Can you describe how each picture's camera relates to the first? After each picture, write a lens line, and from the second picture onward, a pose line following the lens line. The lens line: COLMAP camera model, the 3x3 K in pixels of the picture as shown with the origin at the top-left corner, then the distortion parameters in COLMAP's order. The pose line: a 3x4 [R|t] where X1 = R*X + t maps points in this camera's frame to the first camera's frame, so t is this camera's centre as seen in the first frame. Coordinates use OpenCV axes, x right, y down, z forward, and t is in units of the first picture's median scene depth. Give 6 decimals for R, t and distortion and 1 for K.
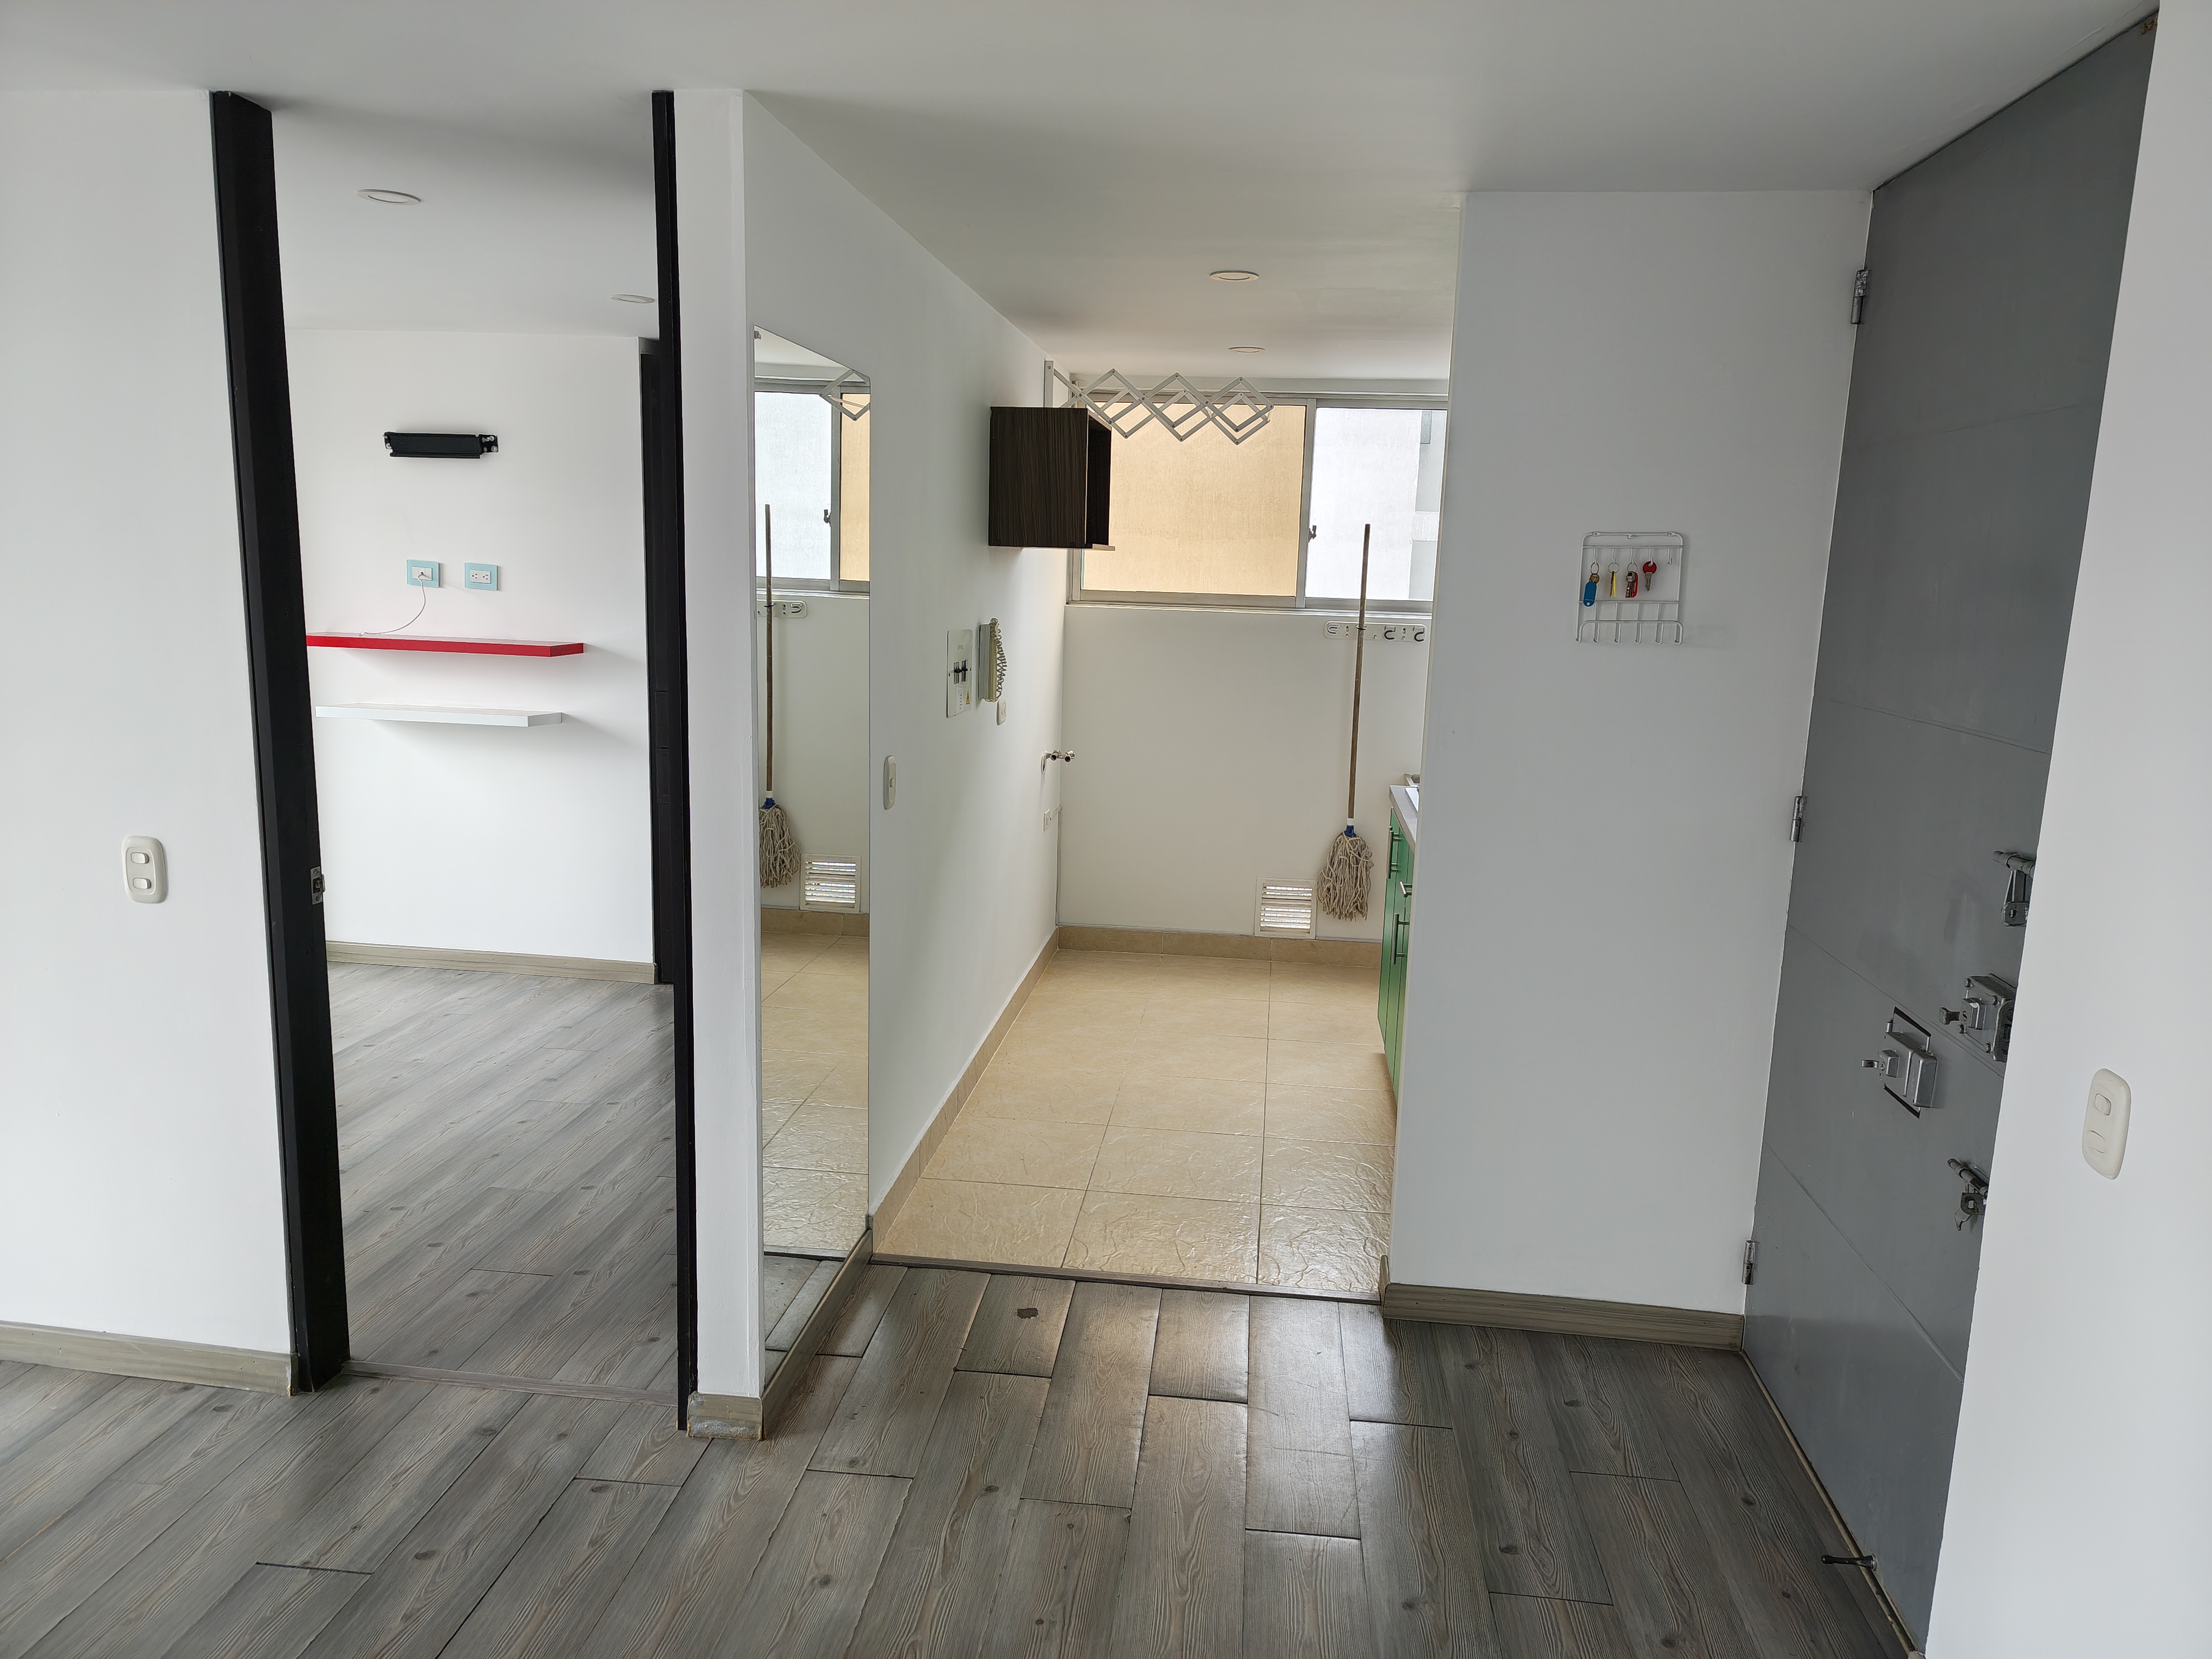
lens RADIAL K [[1482.6, 0, 1111.5], [0, 1482.6, 837.1], [0, 0, 1]] dist [0.037491, -0.029401]
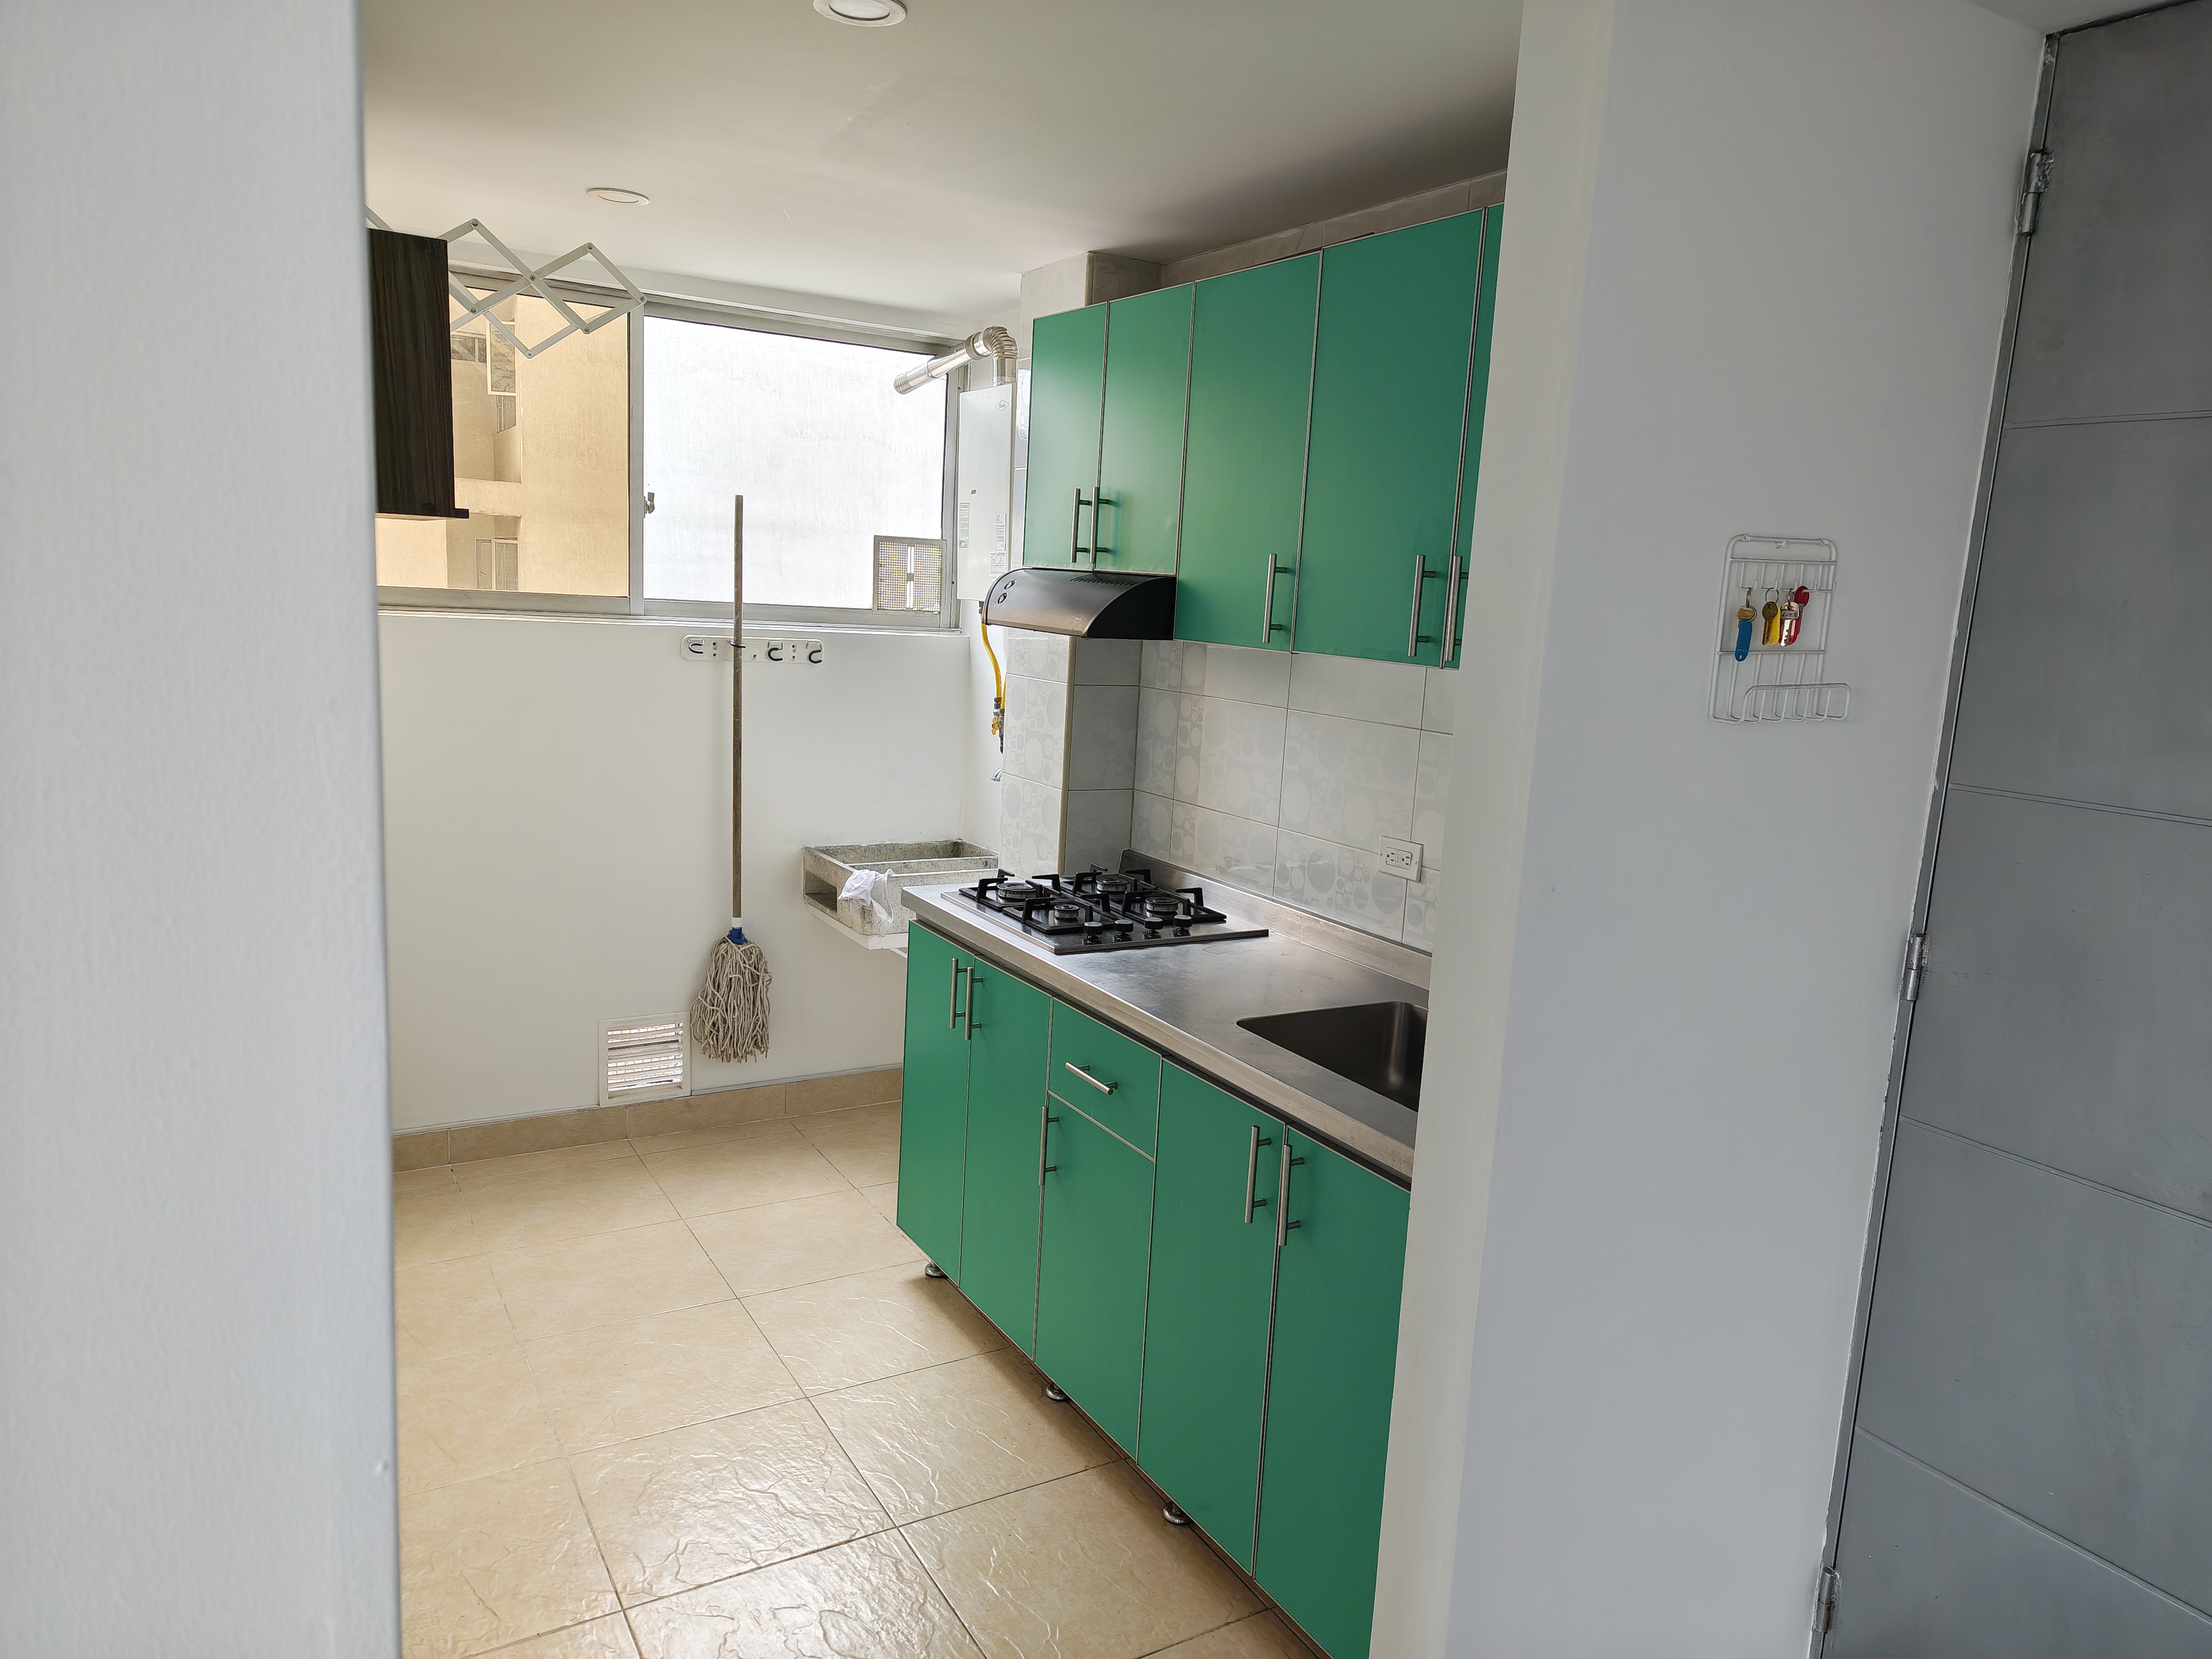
lens RADIAL K [[1497.8, 0, 1106.0], [0, 1497.8, 829.5], [0, 0, 1]] dist [0.005114, 0.000797]
pose [[0.796449, -0.088025, 0.598265, -0.142962], [0.083243, 0.995889, 0.035711, -0.078513], [-0.598949, 0.021359, 0.800502, 0.407608]]
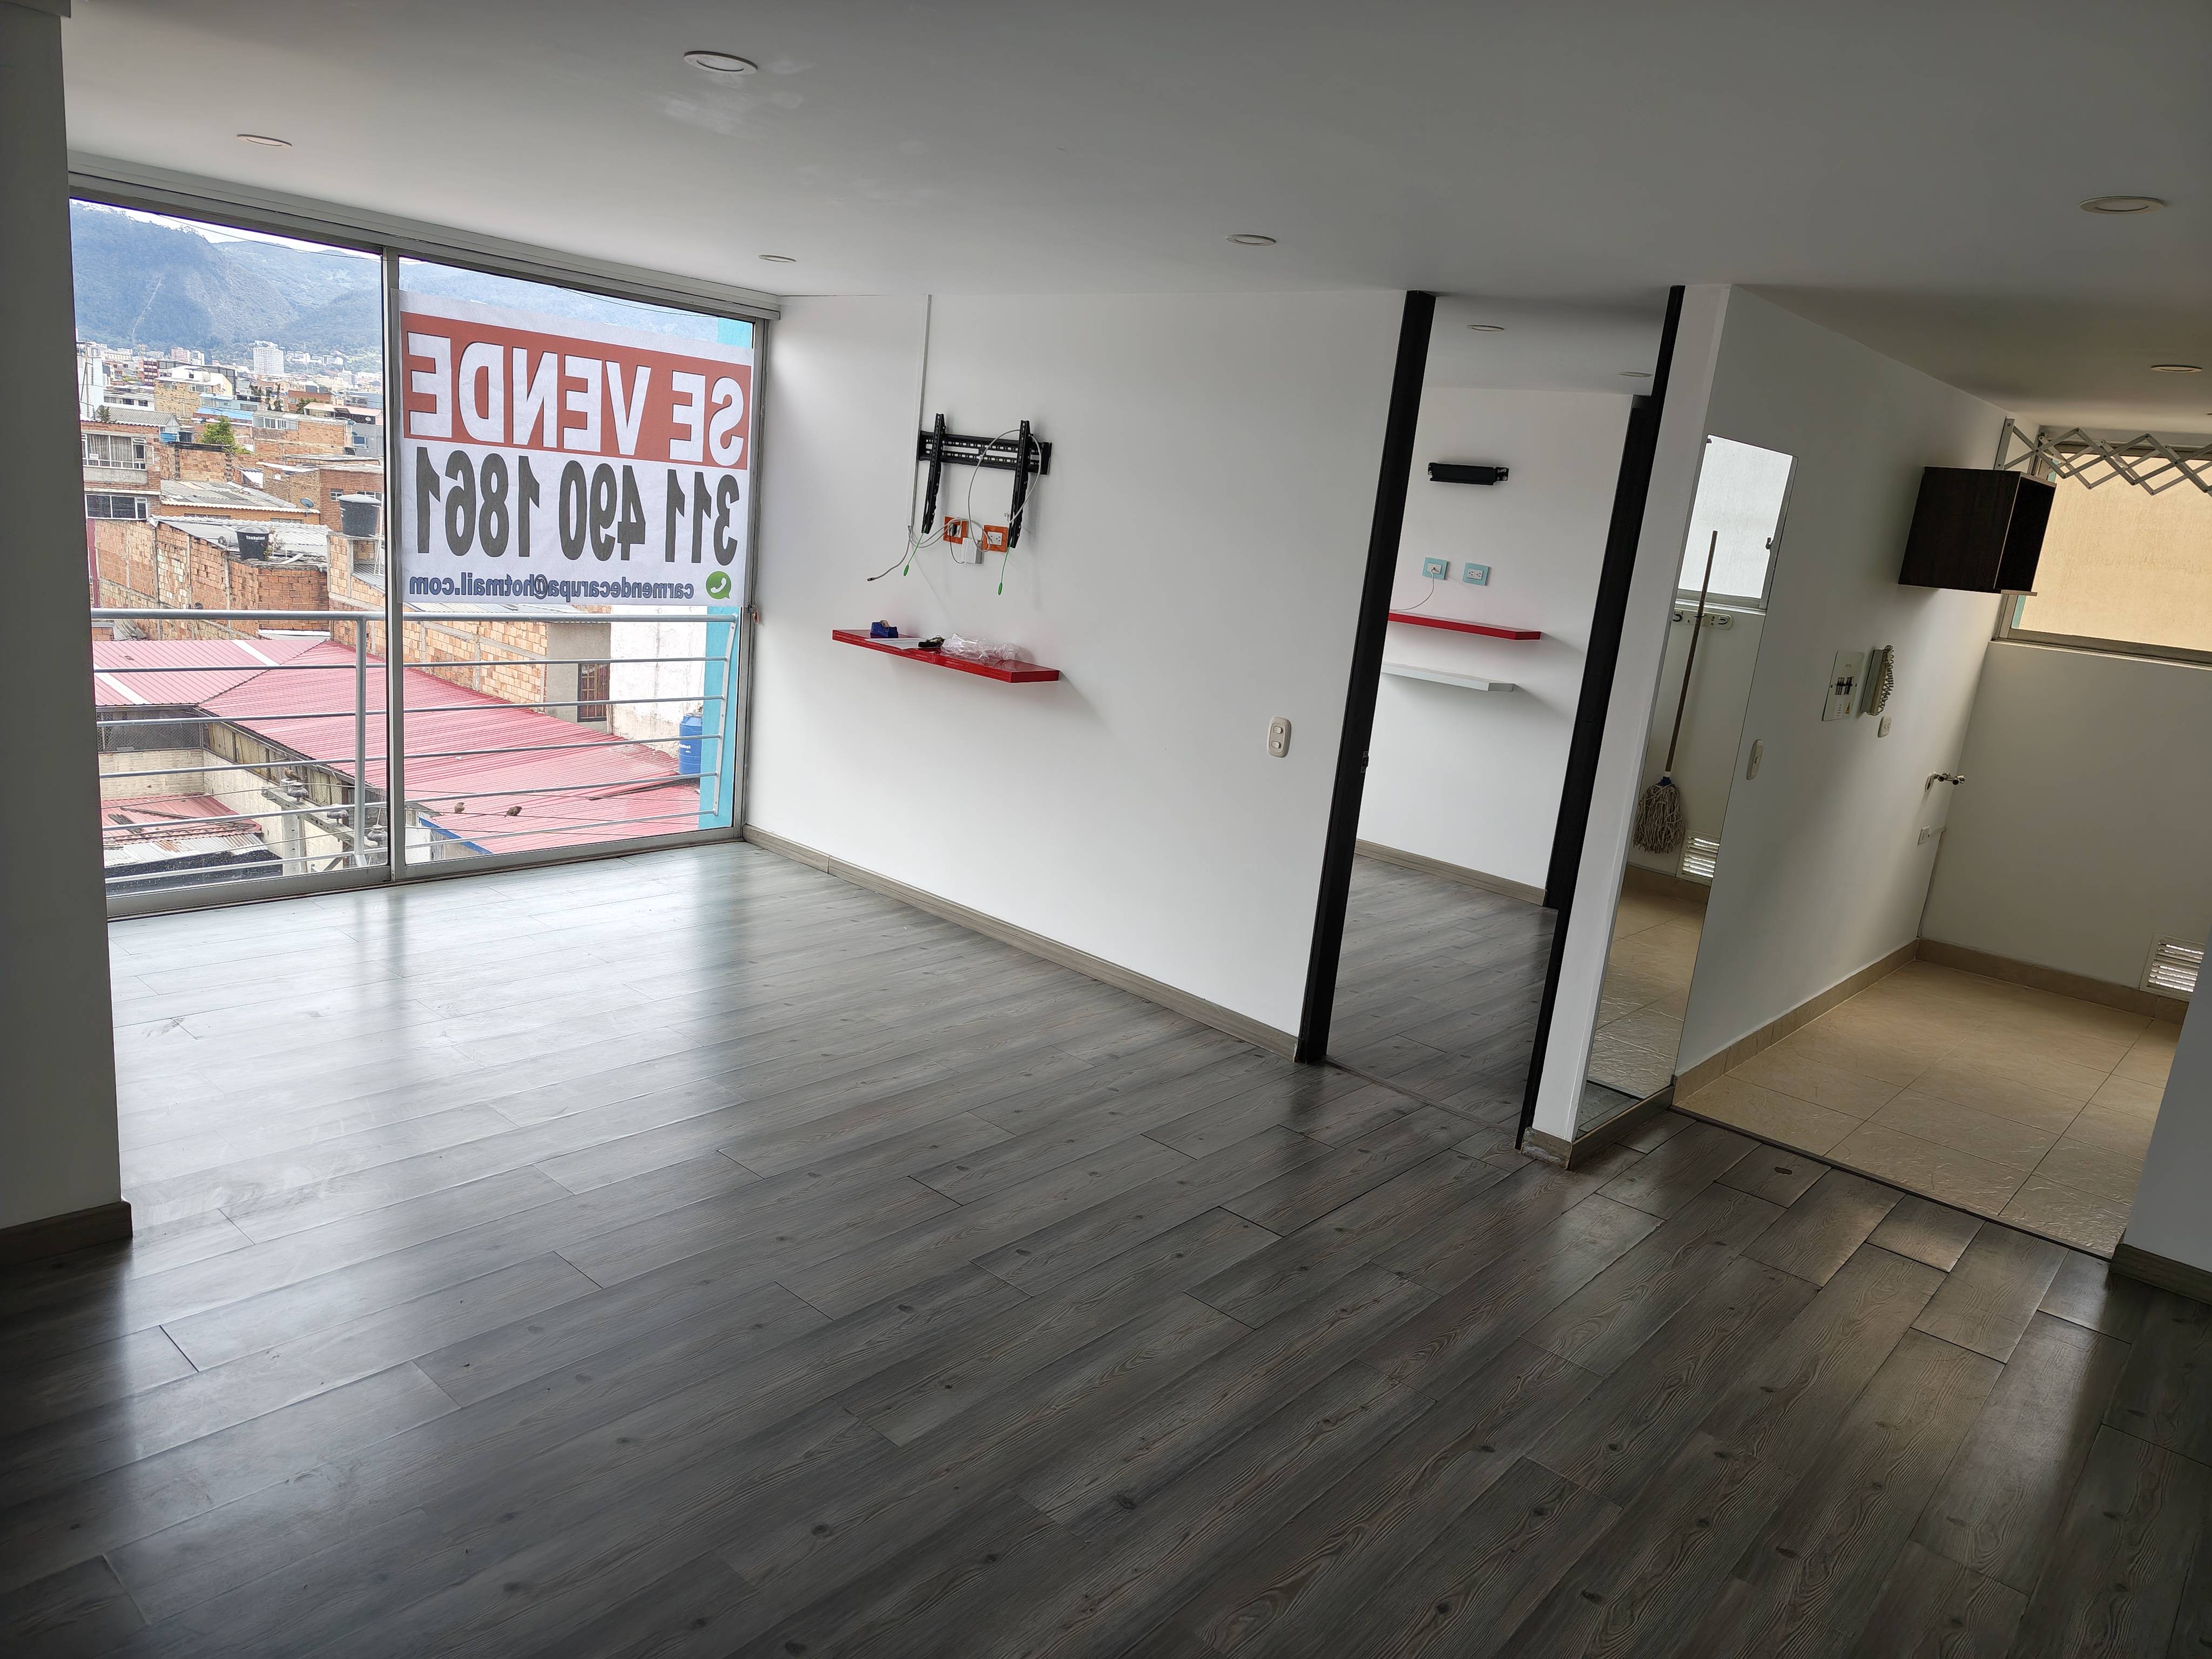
lens RADIAL K [[1482.6, 0, 1111.5], [0, 1482.6, 837.1], [0, 0, 1]] dist [0.037491, -0.029401]
pose [[0.817024, 0.179801, -0.547854, 0.083045], [-0.177805, 0.982399, 0.057252, 0.038806], [0.548505, 0.050636, 0.834613, -0.284771]]
